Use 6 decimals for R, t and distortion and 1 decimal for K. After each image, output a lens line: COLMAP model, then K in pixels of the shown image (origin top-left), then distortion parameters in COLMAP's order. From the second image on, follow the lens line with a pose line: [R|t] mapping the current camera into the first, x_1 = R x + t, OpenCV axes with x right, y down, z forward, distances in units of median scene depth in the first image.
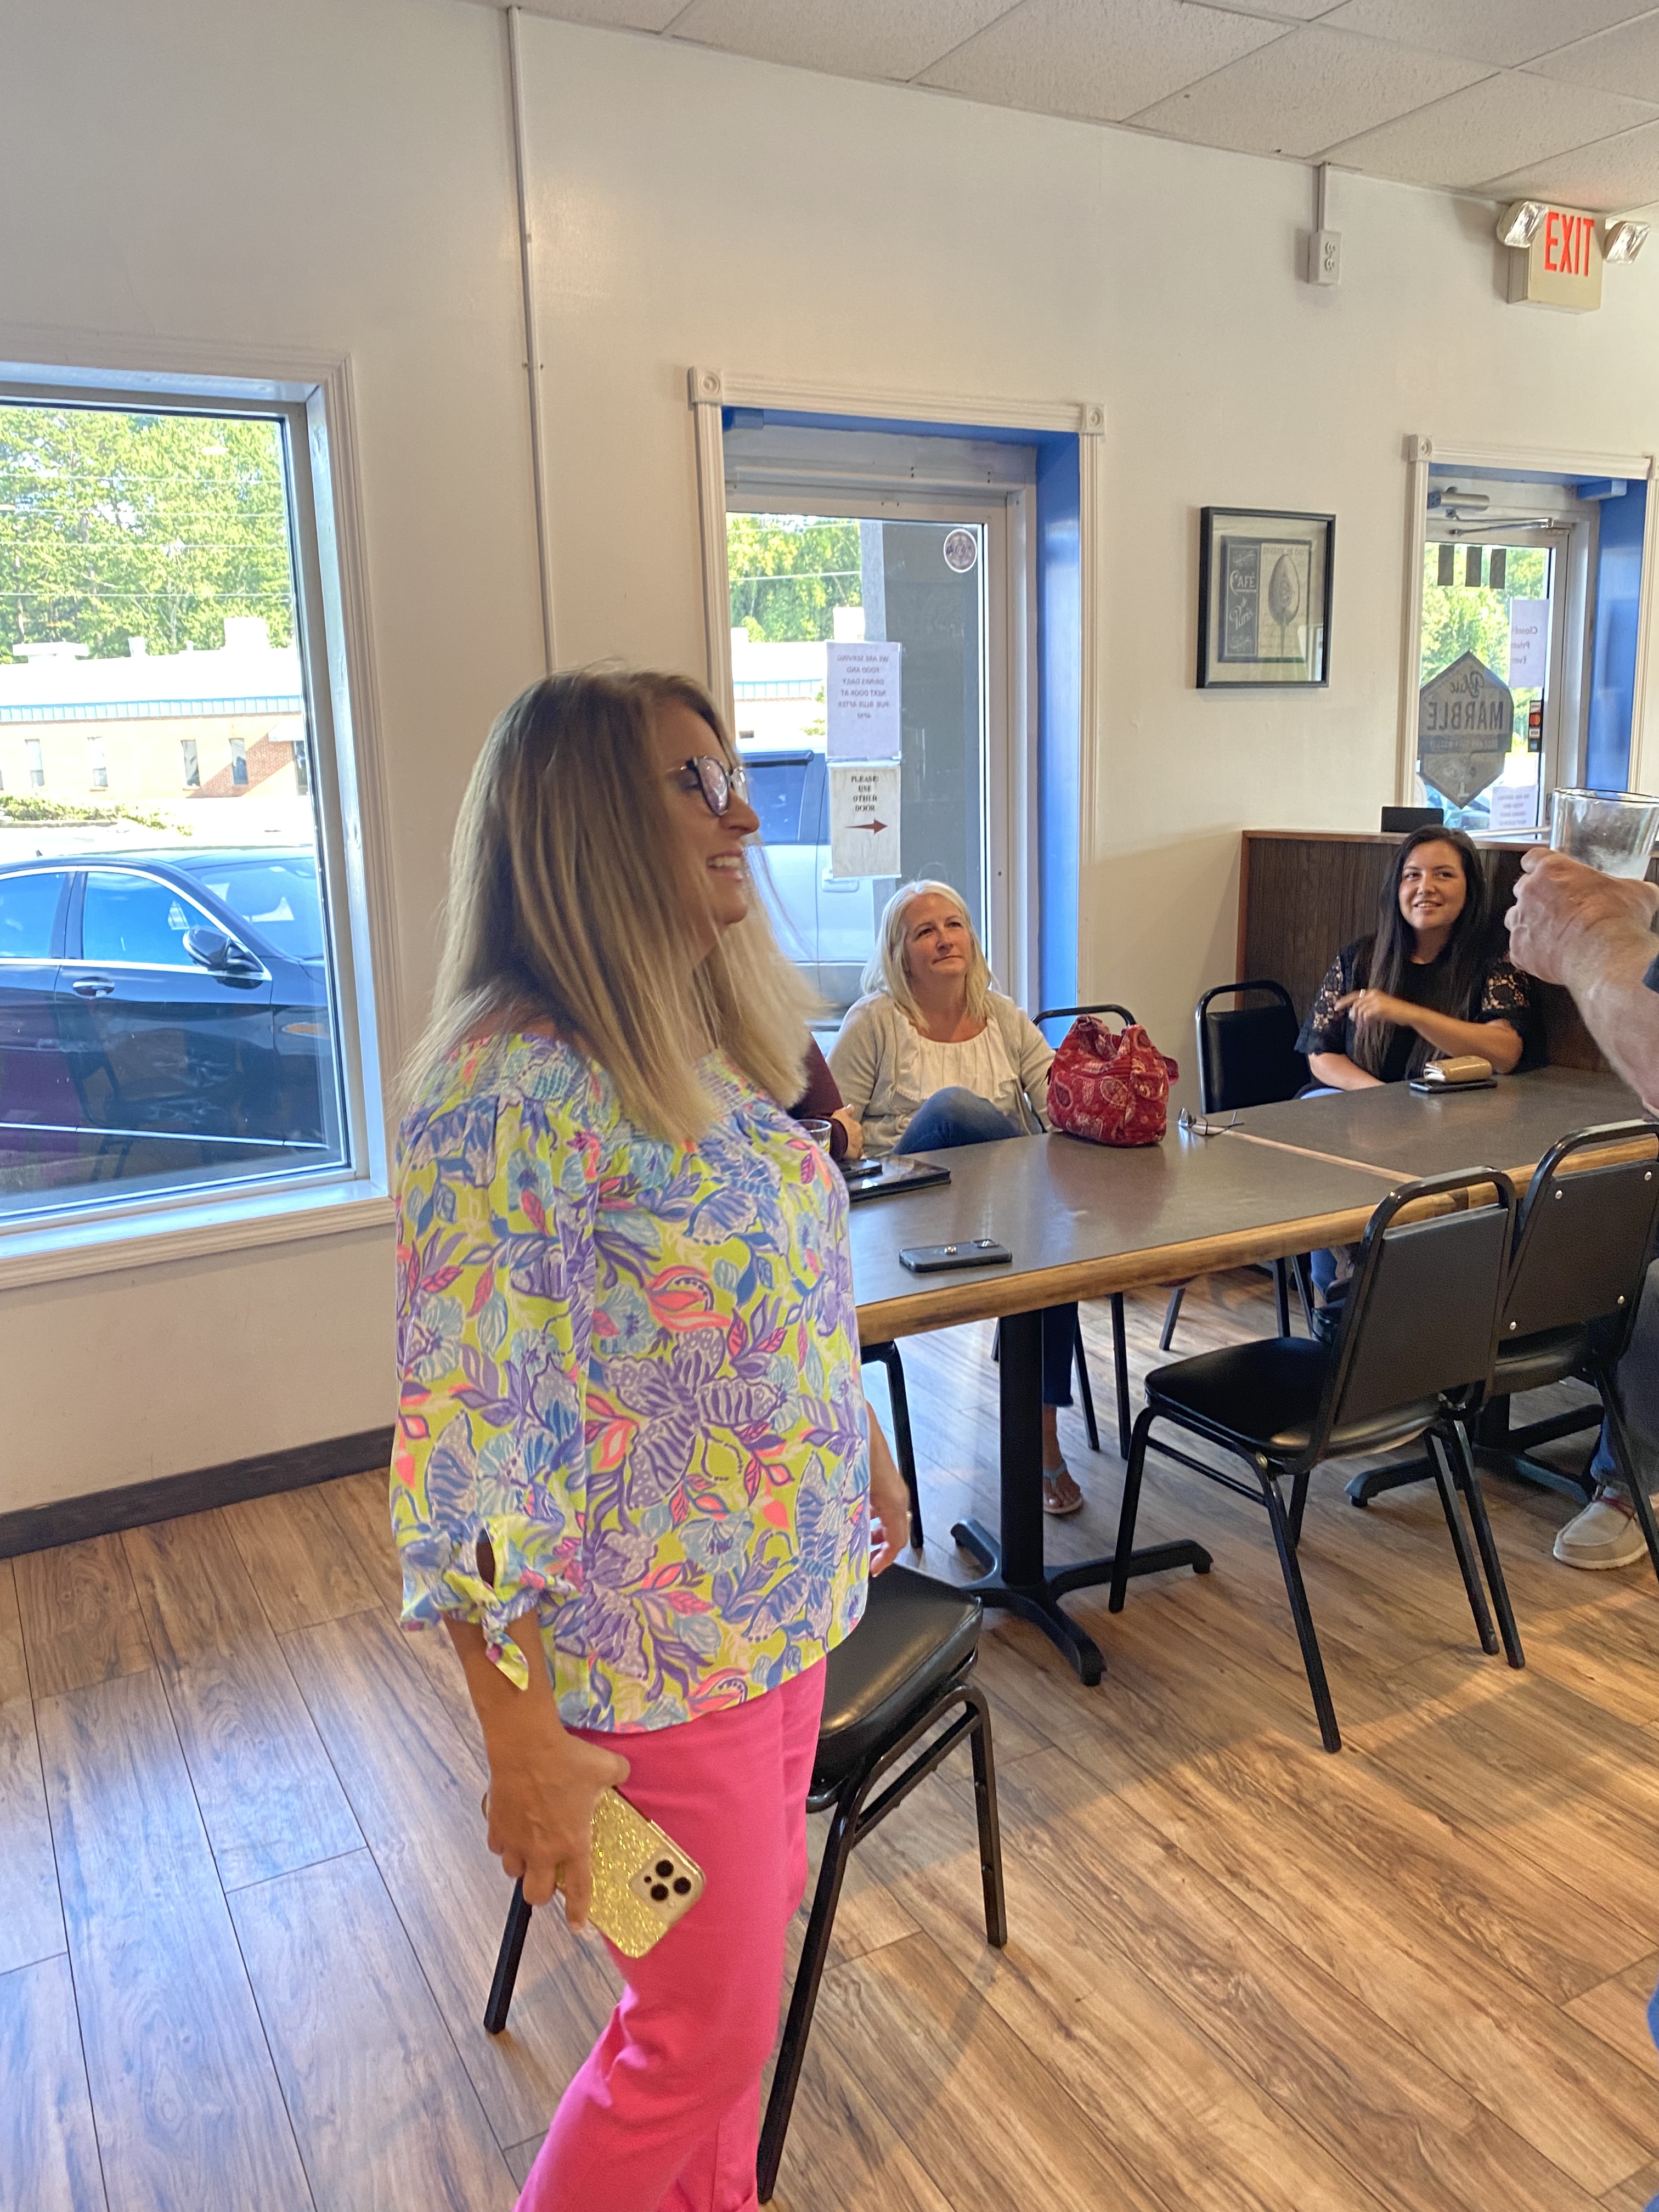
lens RADIAL K [[1691.8, 0, 839.7], [0, 1691.8, 1106.8], [0, 0, 1]] dist [0.018576, -0.014897]
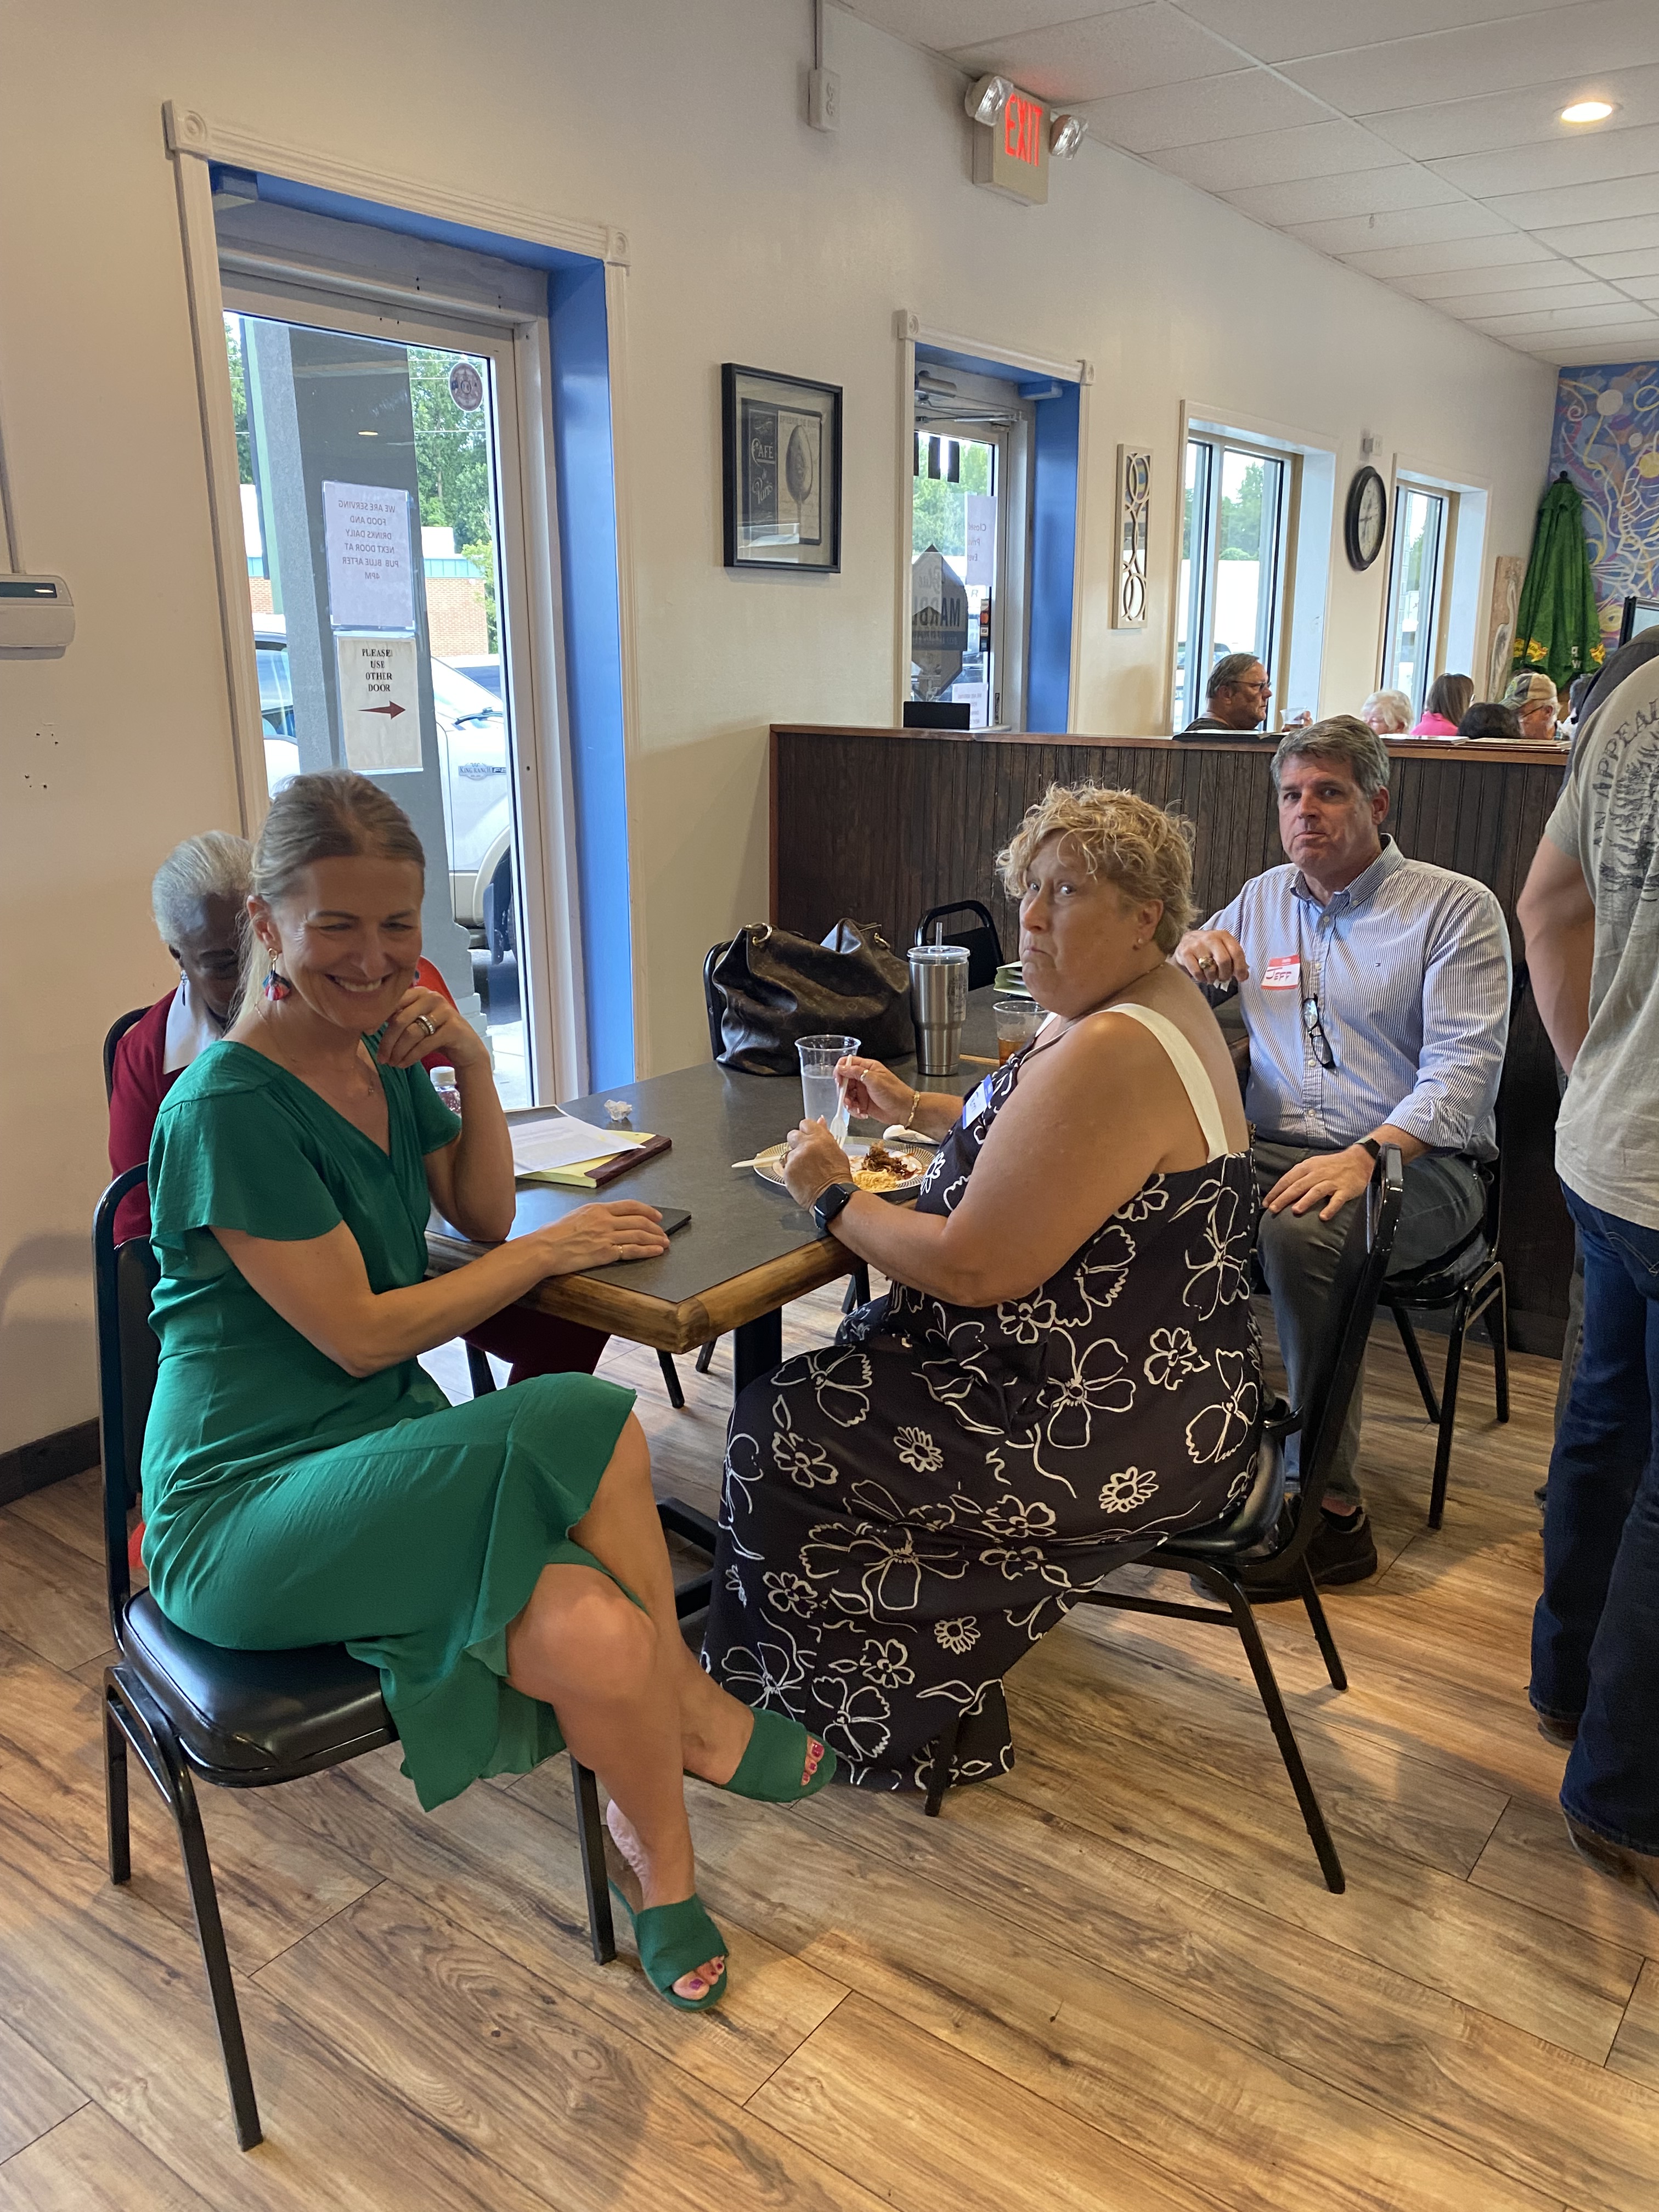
lens RADIAL K [[1691.8, 0, 856.6], [0, 1691.8, 1128.3], [0, 0, 1]] dist [0.018576, -0.014897]
pose [[0.905387, -0.088718, 0.415216, -0.126130], [0.061118, 0.994974, 0.079323, -0.009657], [-0.420166, -0.046441, 0.906258, 0.109963]]
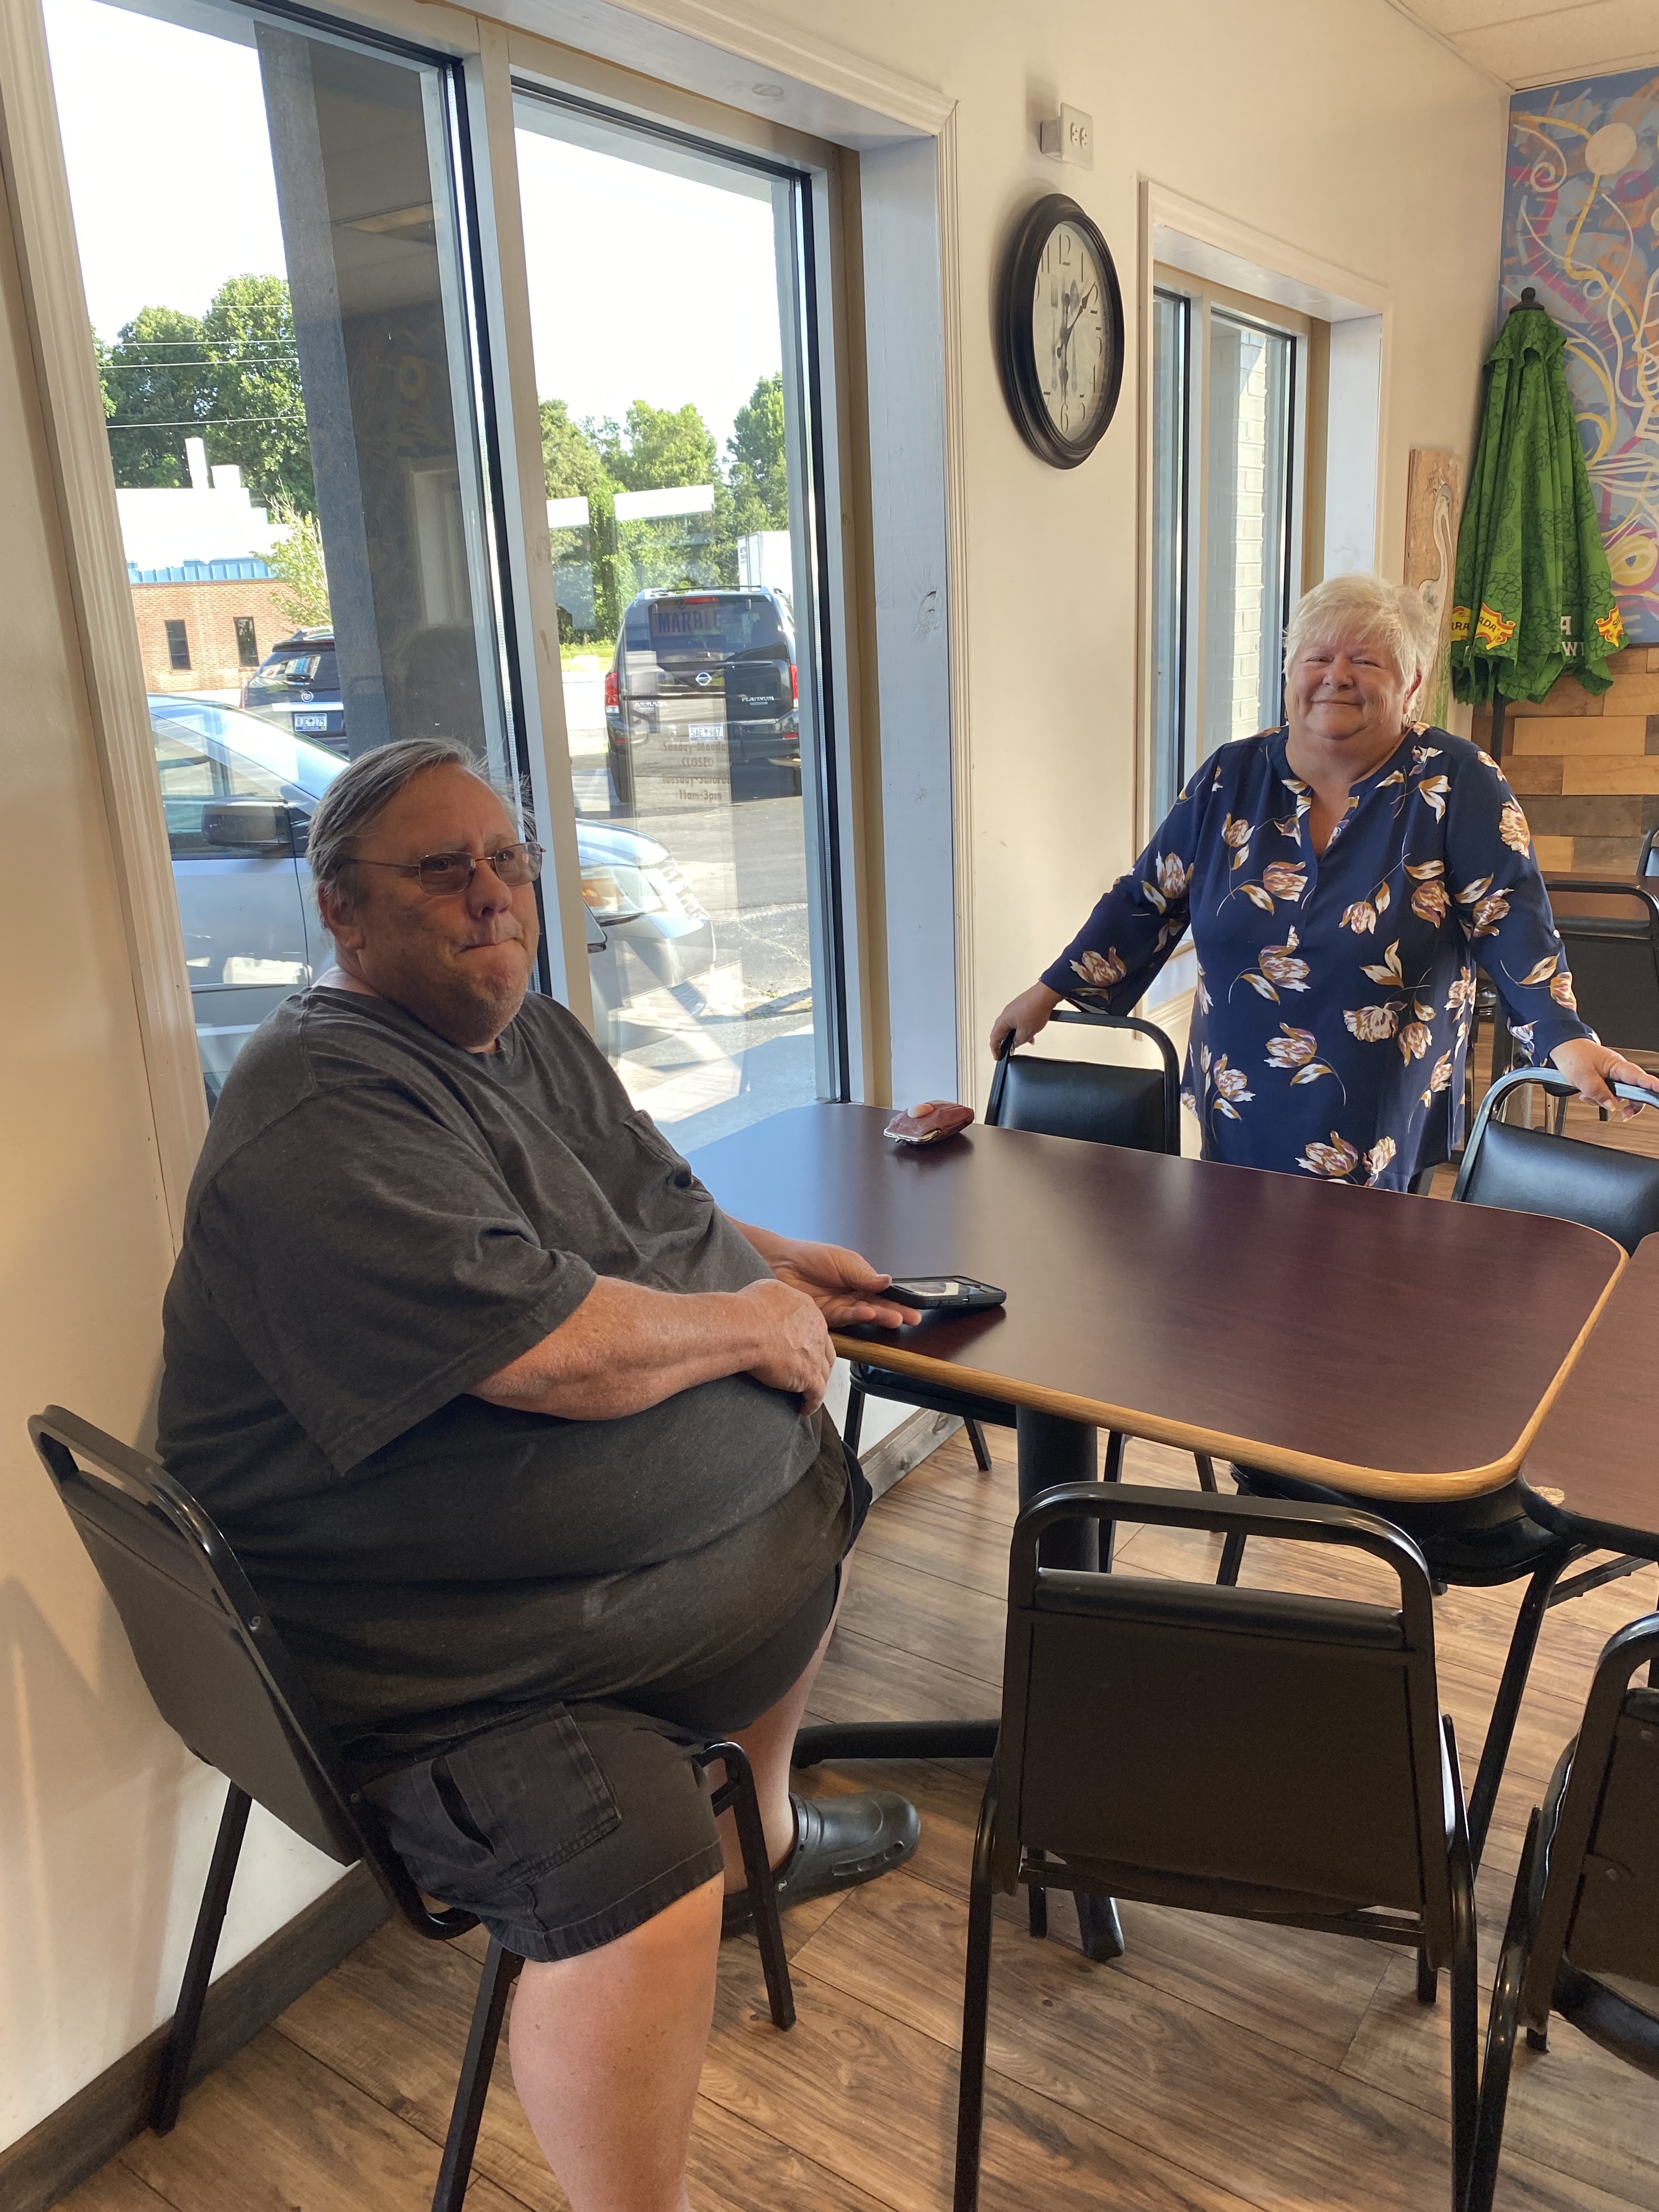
lens RADIAL K [[1691.8, 0, 840.1], [0, 1691.8, 1106.4], [0, 0, 1]] dist [0.018576, -0.014897]
pose [[0.898277, -0.130514, 0.419601, 0.707178], [0.107381, 0.991122, 0.078400, -0.211237], [-0.426108, -0.025368, 0.904317, 0.895980]]
